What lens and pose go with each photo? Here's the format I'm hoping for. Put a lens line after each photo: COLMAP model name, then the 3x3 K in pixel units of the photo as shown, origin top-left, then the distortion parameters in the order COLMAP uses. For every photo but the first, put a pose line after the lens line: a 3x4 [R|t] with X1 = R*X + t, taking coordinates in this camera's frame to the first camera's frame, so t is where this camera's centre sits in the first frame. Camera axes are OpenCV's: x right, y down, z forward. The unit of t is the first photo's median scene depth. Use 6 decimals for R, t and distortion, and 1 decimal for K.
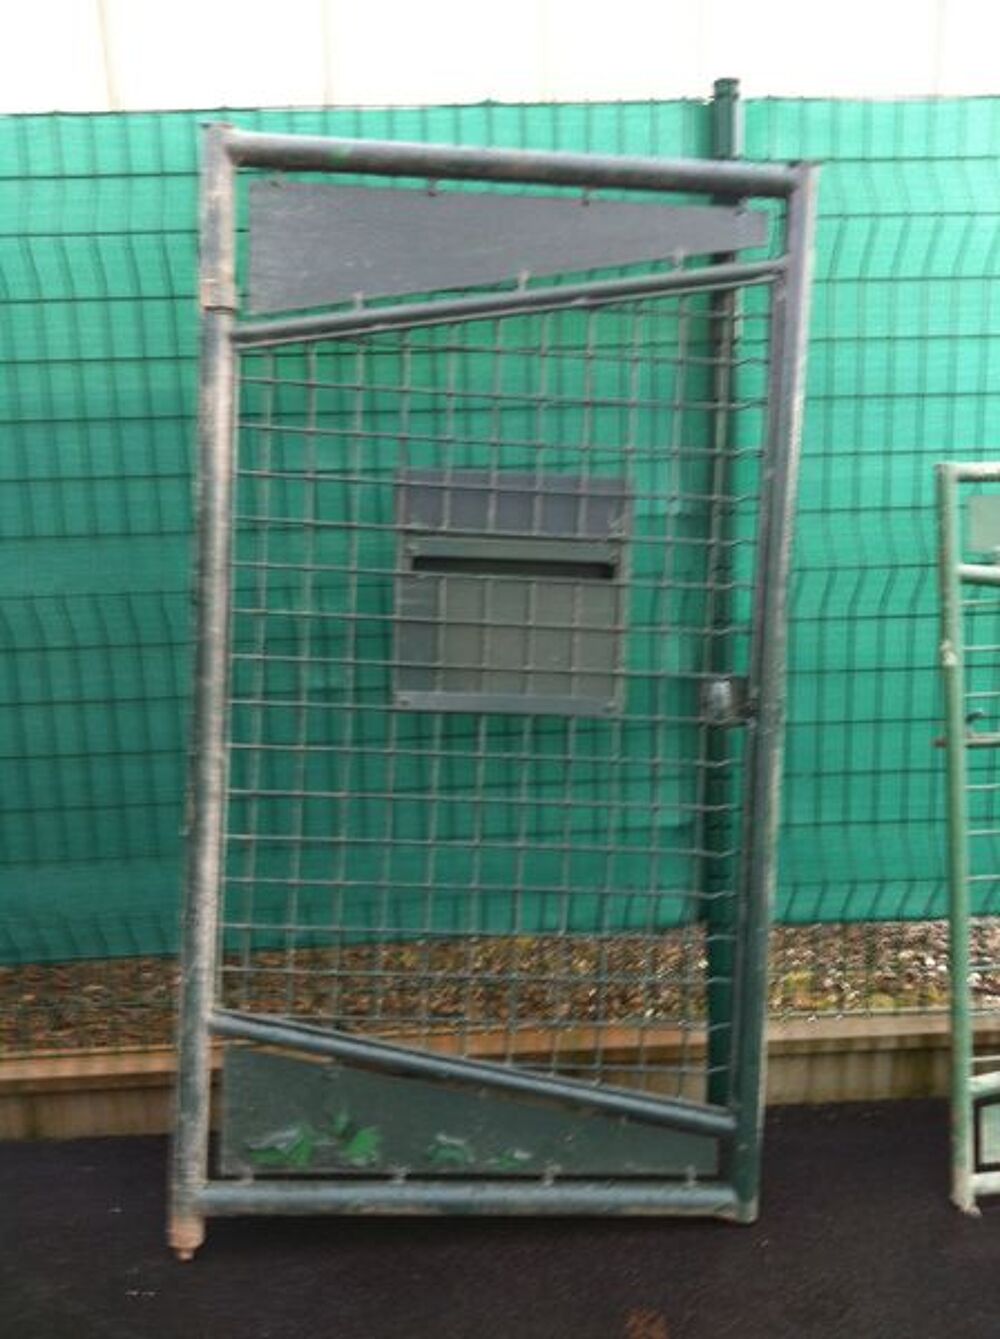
lens RADIAL K [[1270.3, 0, 531.8], [0, 1270.3, 662.2], [0, 0, 1]] dist [0.166315, -0.252849]
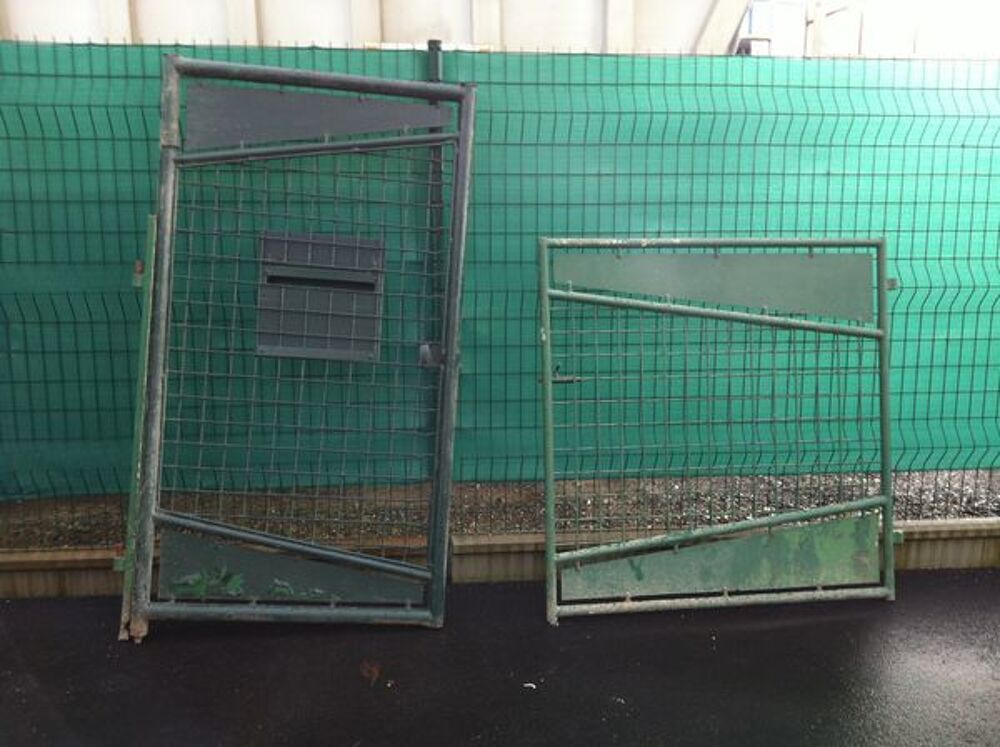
lens RADIAL K [[948.7, 0, 500.0], [0, 948.7, 373.5], [0, 0, 1]] dist [0.166315, -0.252849]
pose [[0.999490, 0.023834, 0.021259, 0.227621], [-0.023049, 0.999070, -0.036448, 0.107998], [-0.022108, 0.035939, 0.999109, -0.447989]]
